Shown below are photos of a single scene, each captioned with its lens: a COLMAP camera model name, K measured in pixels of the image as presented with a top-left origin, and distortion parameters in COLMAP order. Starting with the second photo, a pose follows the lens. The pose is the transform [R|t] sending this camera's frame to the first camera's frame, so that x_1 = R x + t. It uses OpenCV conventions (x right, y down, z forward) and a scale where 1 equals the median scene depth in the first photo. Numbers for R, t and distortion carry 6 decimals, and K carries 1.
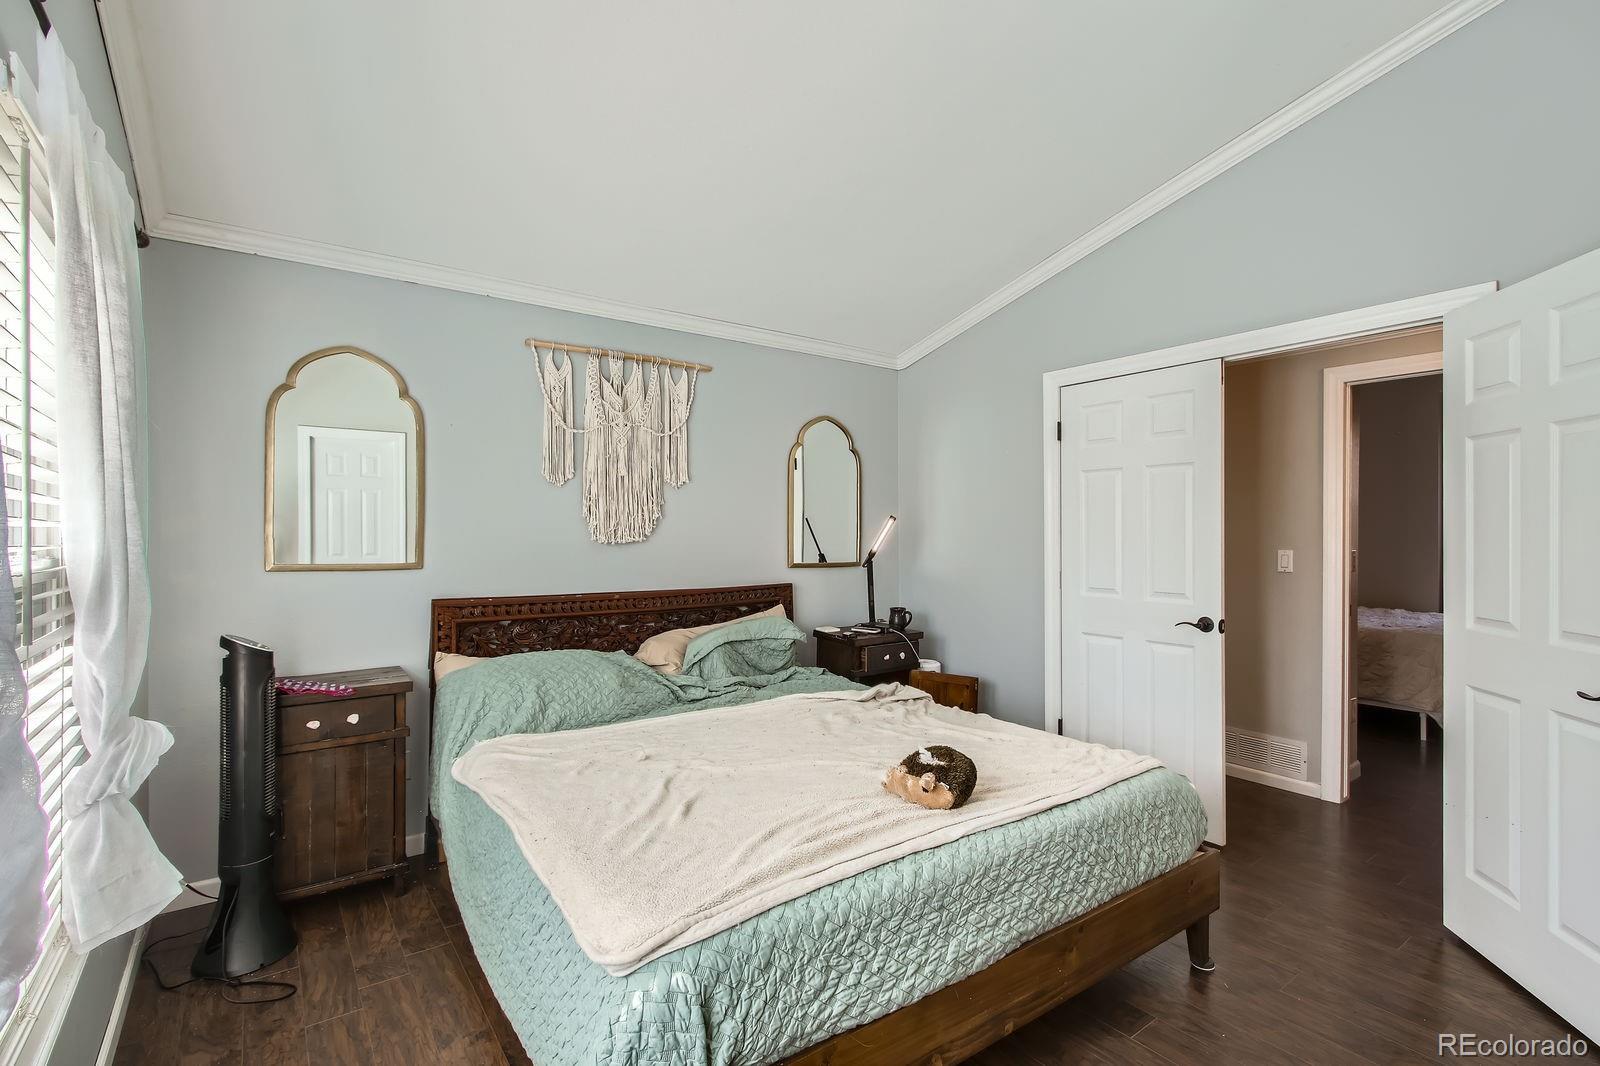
lens RADIAL K [[763.1, 0, 800.0], [0, 763.1, 533.0], [0, 0, 1]] dist [0.000599, -0.000026]
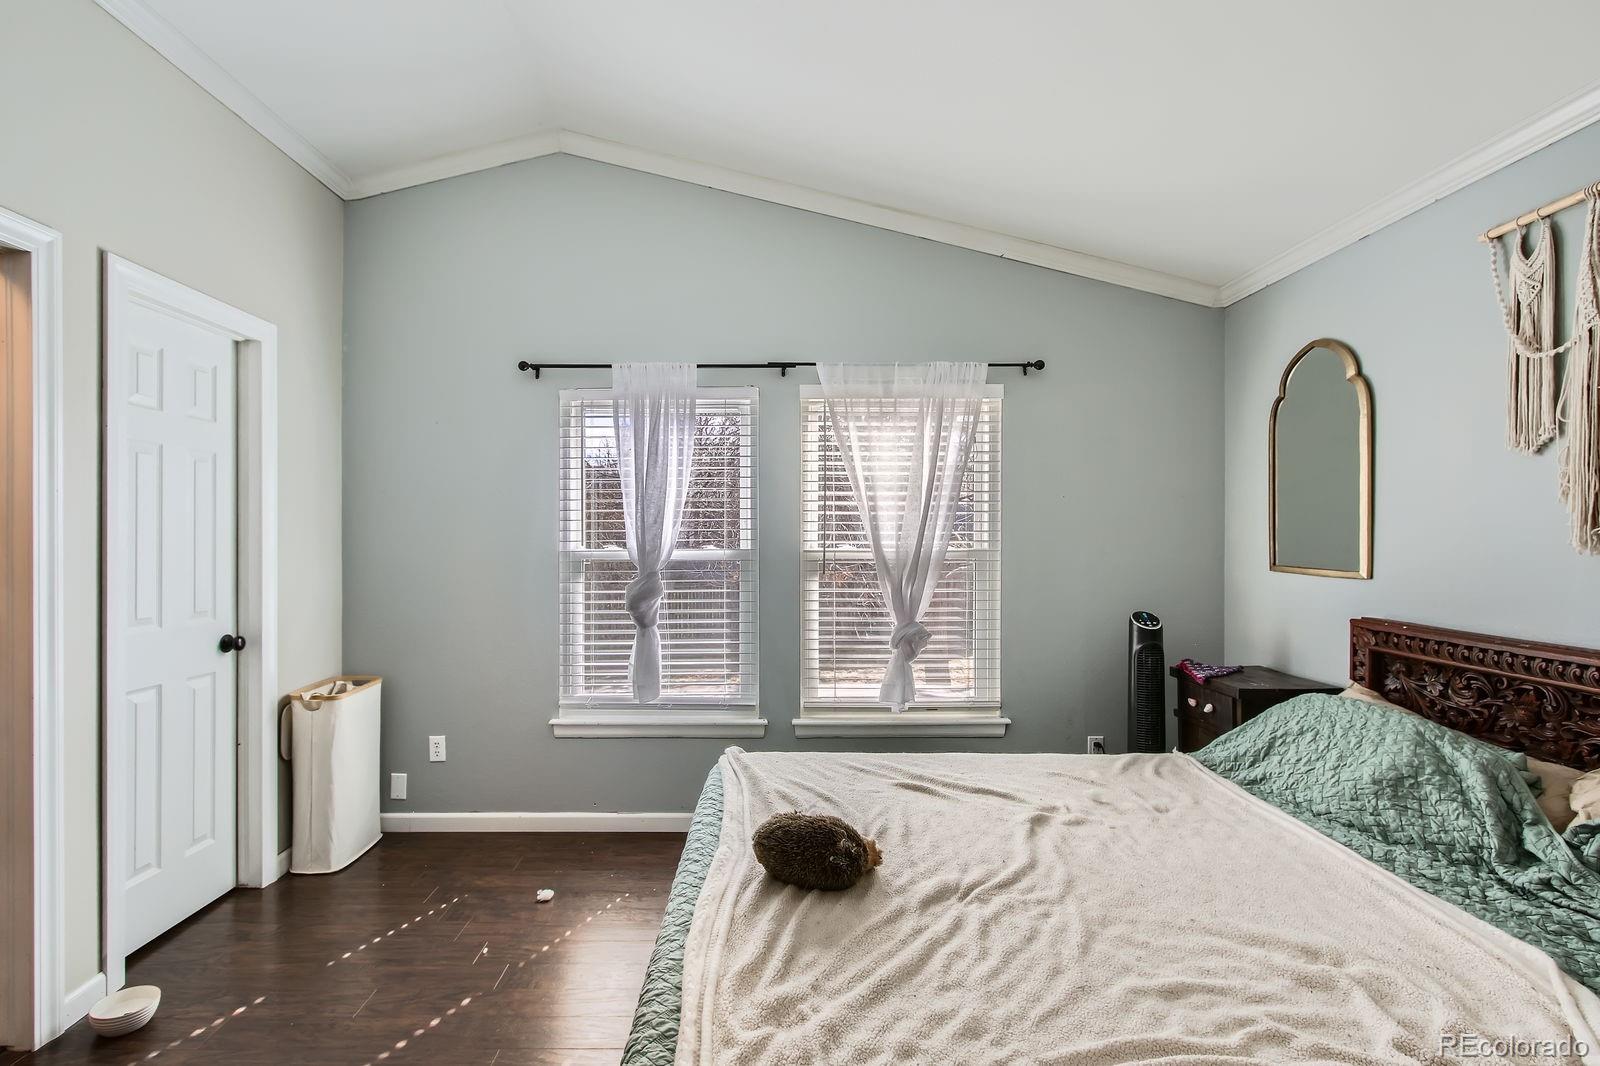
lens RADIAL K [[743.9, 0, 755.7], [0, 743.9, 537.9], [0, 0, 1]] dist [0.000751, 0.000015]
pose [[-0.603289, -0.002715, -0.797518, 0.605501], [-0.003476, 0.999994, -0.000775, 0.004961], [0.797515, 0.002304, -0.603295, 1.054334]]
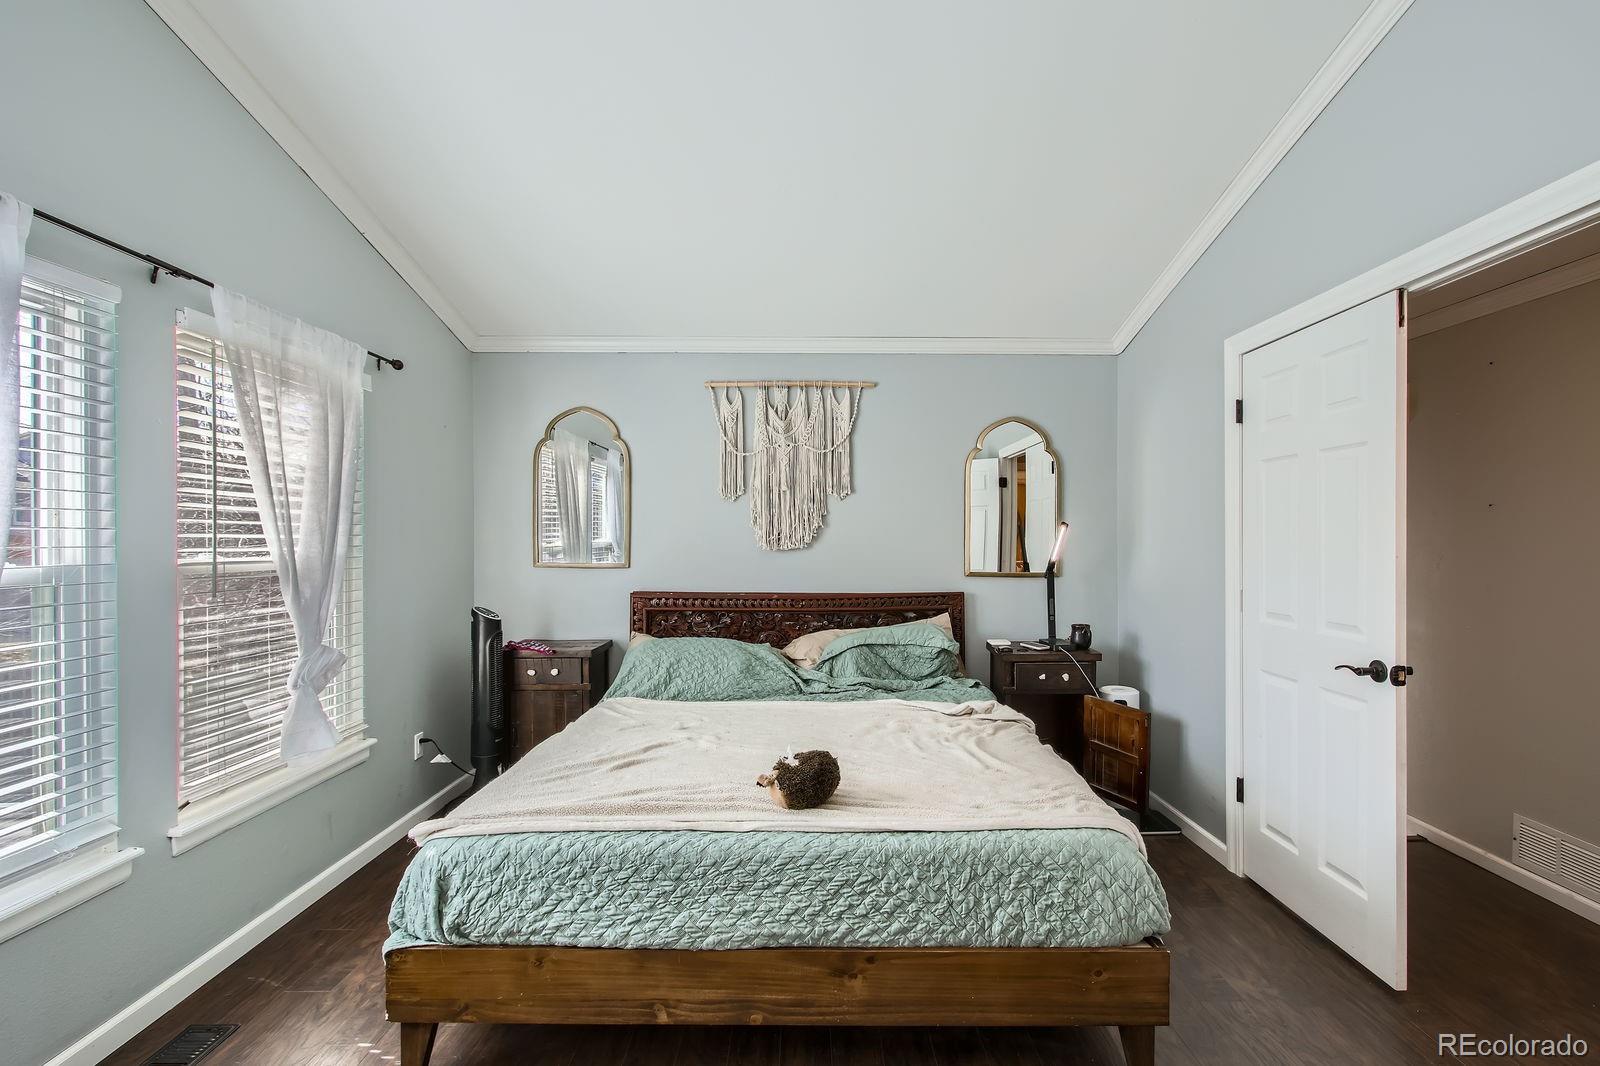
lens RADIAL K [[764.8, 0, 806.5], [0, 764.8, 546.6], [0, 0, 1]] dist [0.000802, -0.000343]
pose [[0.802532, 0.004739, -0.596590, 0.595397], [0.000183, 0.999966, 0.008190, -0.000937], [0.596608, -0.006682, 0.802505, 0.133146]]
